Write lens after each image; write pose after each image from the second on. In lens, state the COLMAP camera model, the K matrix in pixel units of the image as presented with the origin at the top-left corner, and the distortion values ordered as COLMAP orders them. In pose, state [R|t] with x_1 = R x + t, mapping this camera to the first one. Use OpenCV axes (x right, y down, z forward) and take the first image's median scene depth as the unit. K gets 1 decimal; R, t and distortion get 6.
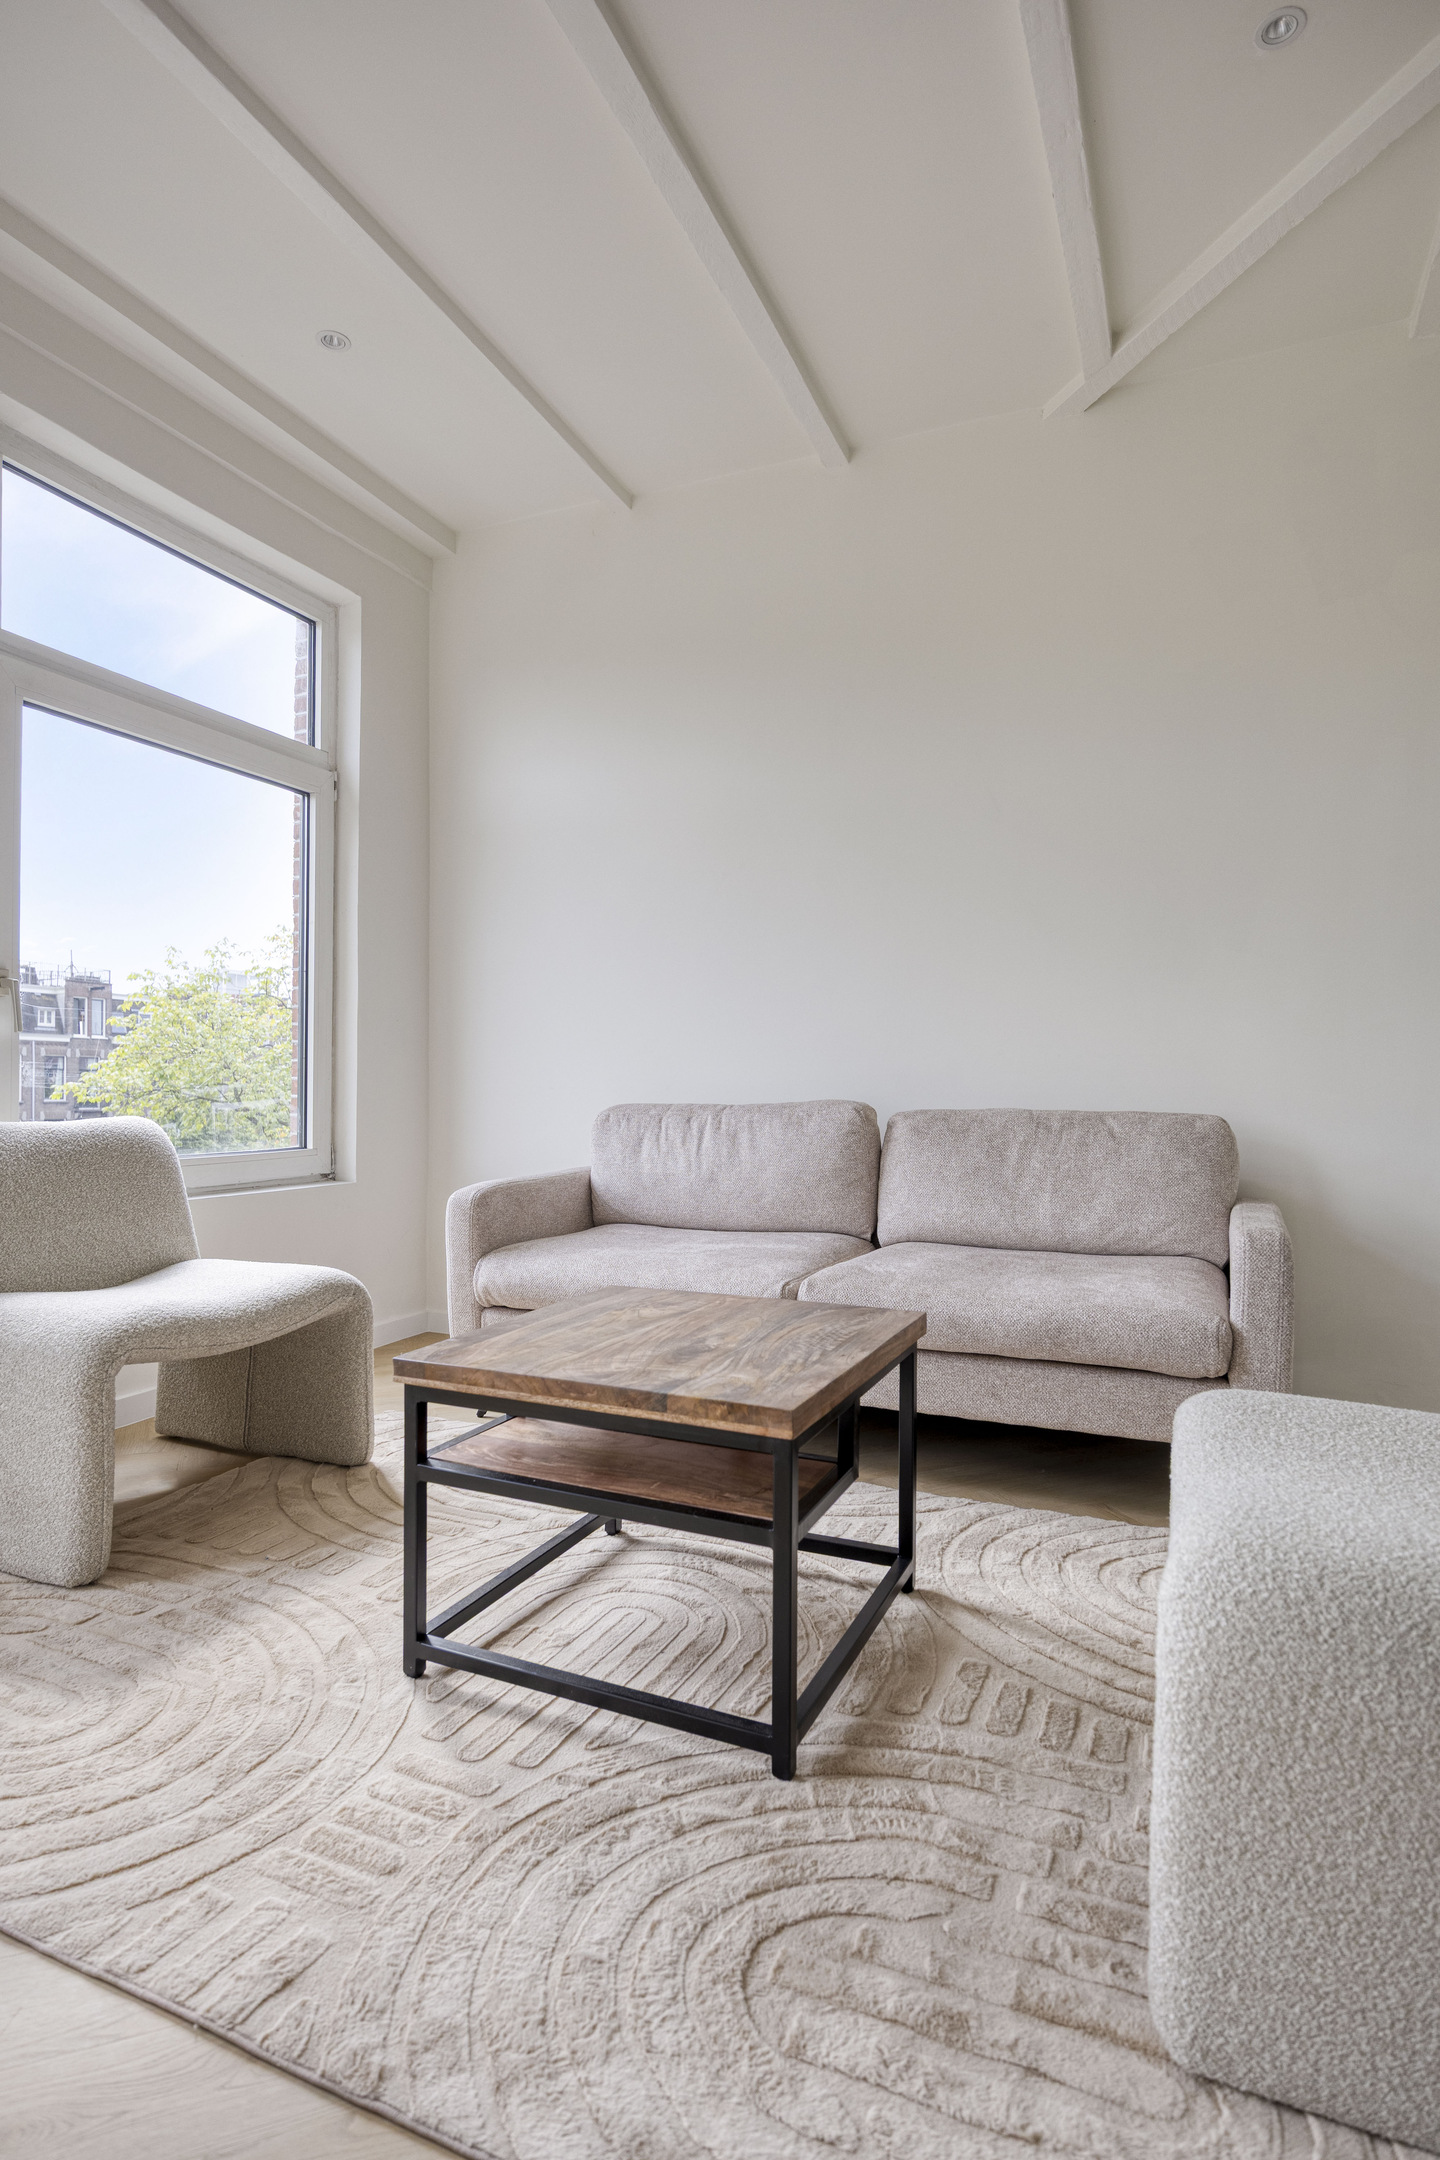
lens RADIAL K [[1128.0, 0, 720.0], [0, 1128.0, 1088.2], [0, 0, 1]] dist [-0.000947, -0.000017]
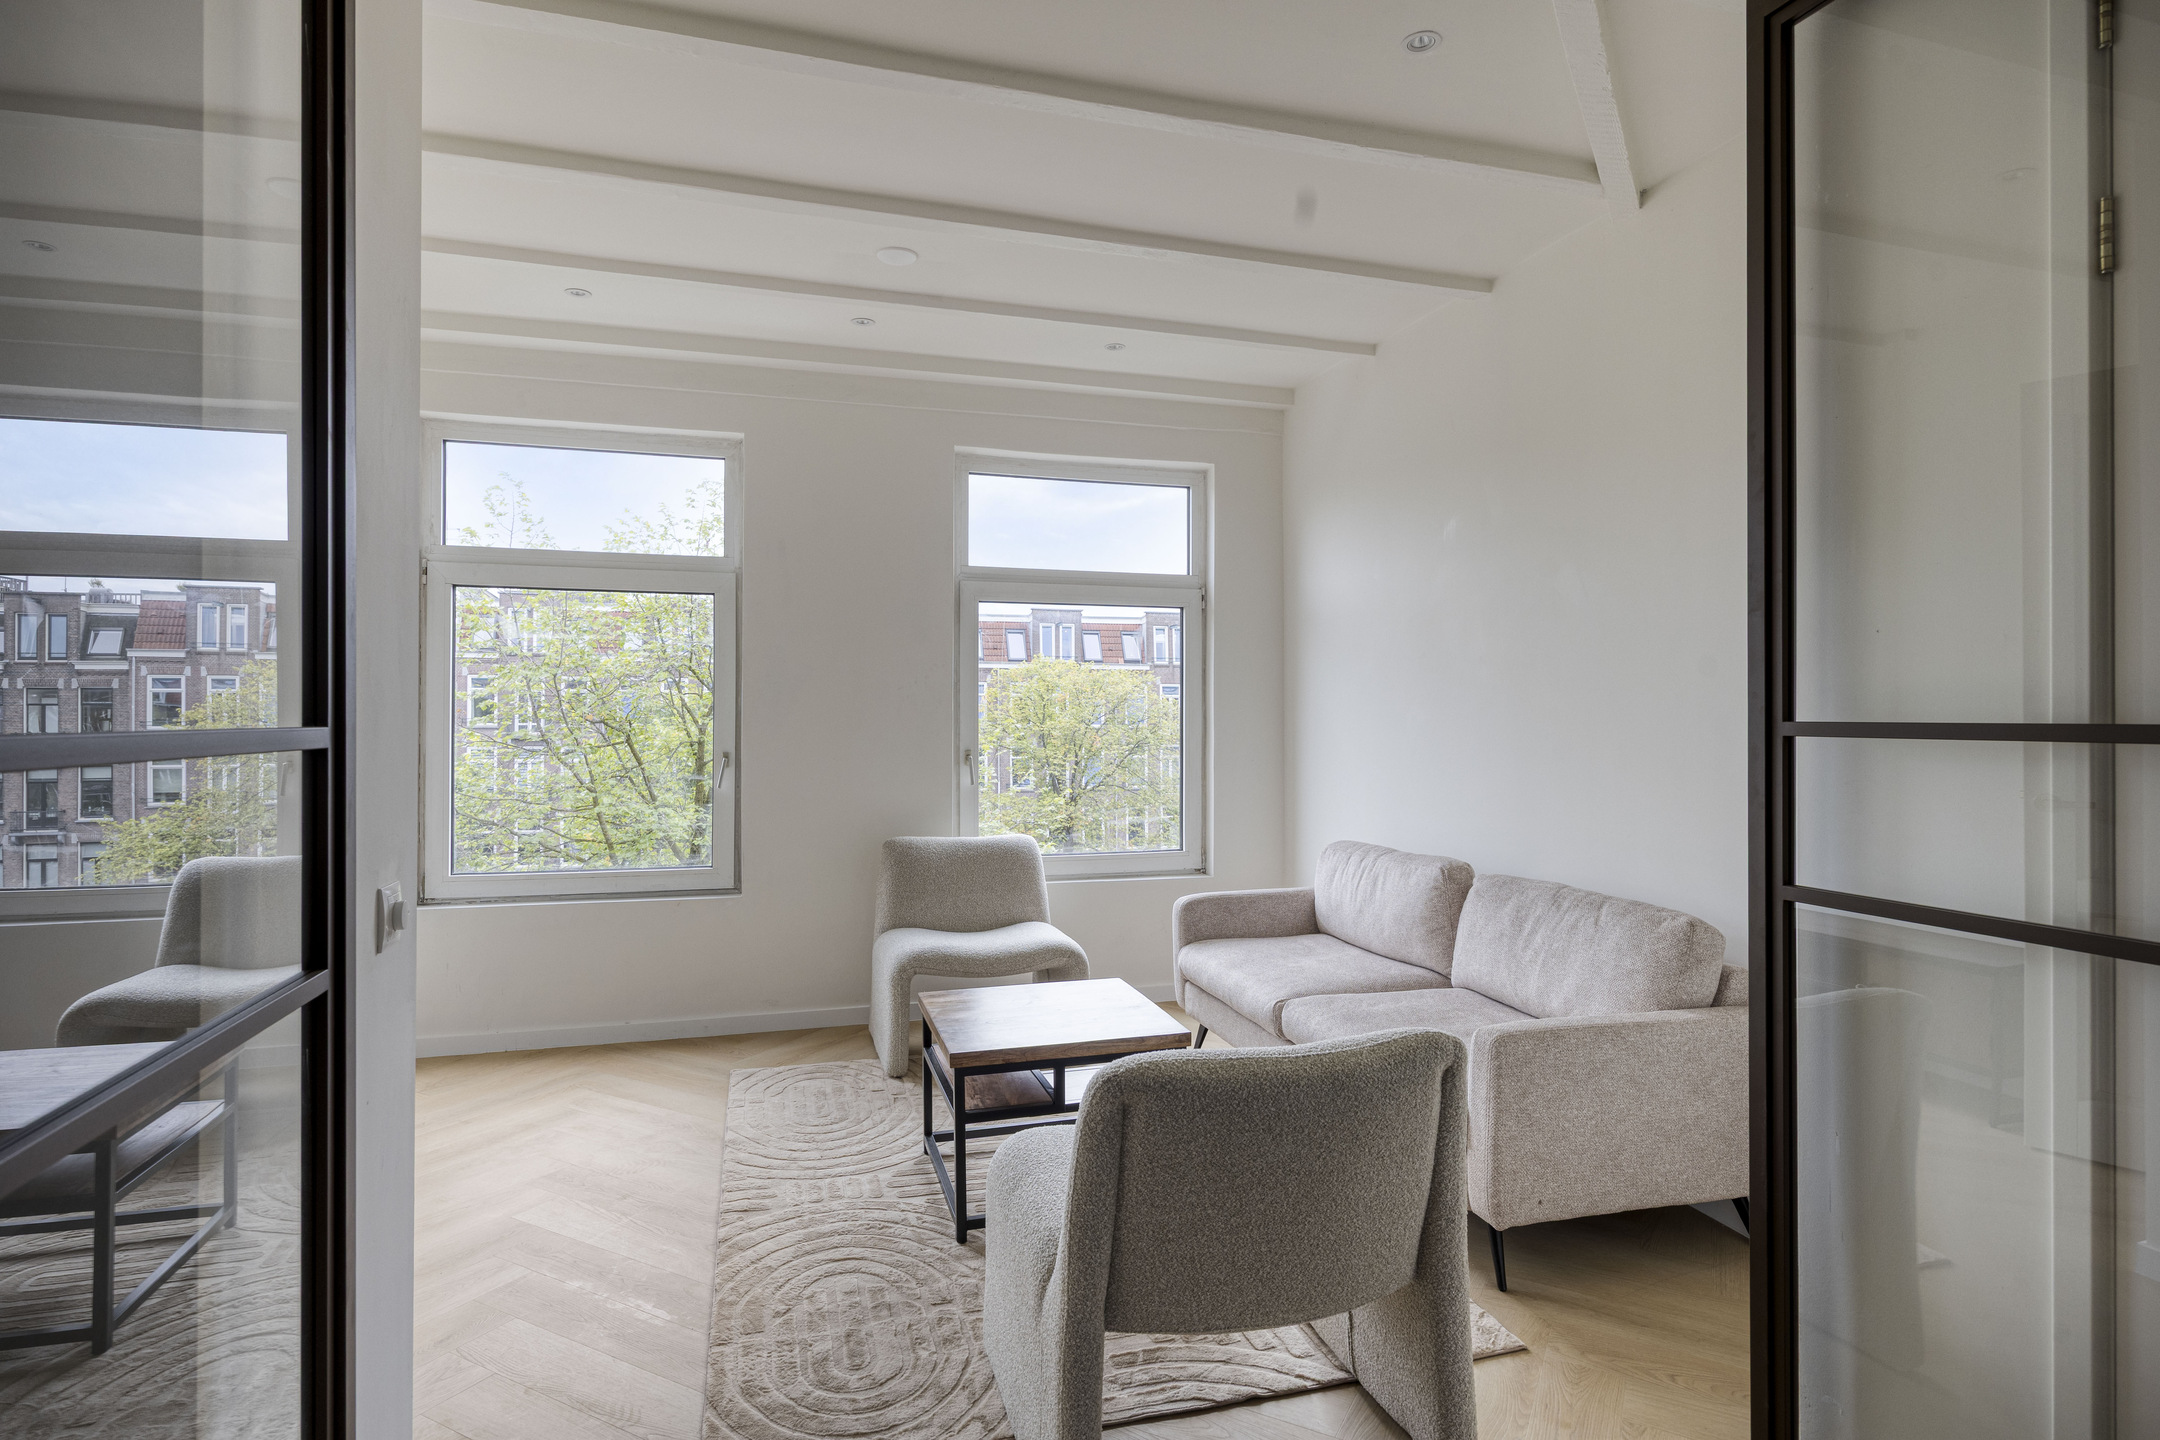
lens RADIAL K [[1128.0, 0, 1080.1], [0, 1128.0, 716.5], [0, 0, 1]] dist [-0.000947, -0.000017]
pose [[0.636481, -0.002156, -0.771289, 0.790413], [-0.000945, 0.999993, -0.003575, -0.135011], [0.771292, 0.003004, 0.636475, -0.036476]]
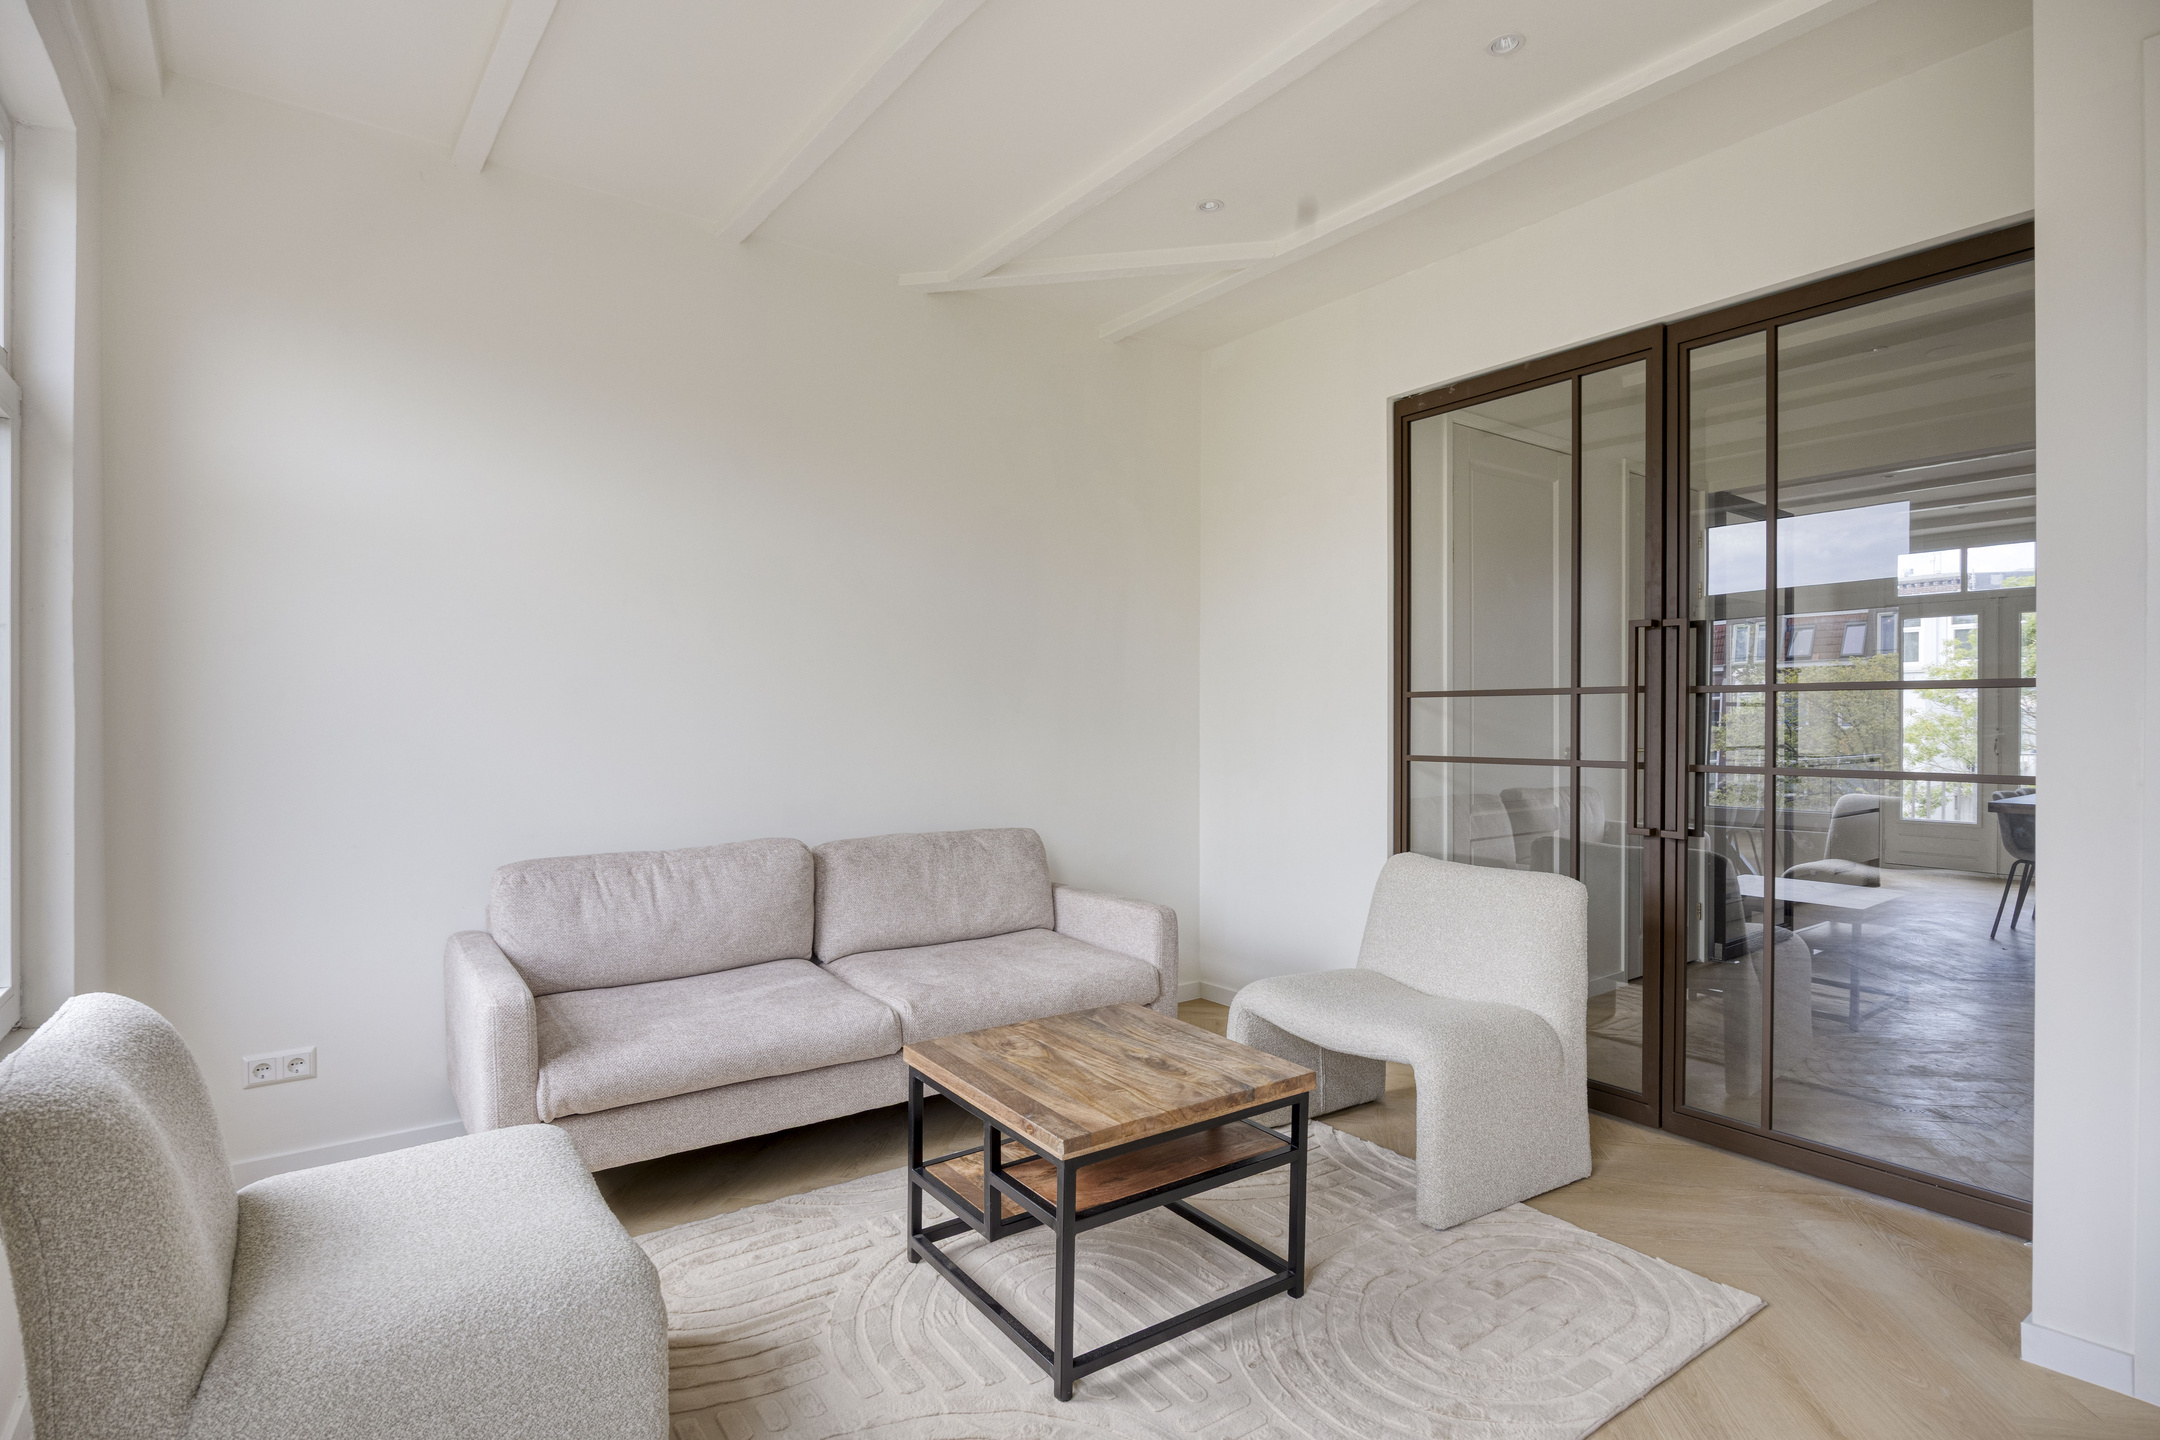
lens RADIAL K [[1075.4, 0, 1075.1], [0, 1075.4, 722.1], [0, 0, 1]] dist [0.002764, 0.000290]
pose [[0.520993, -0.012424, 0.853471, -0.664829], [-0.001004, 0.999884, 0.015168, -0.123921], [-0.853560, -0.008759, 0.520920, 0.204183]]
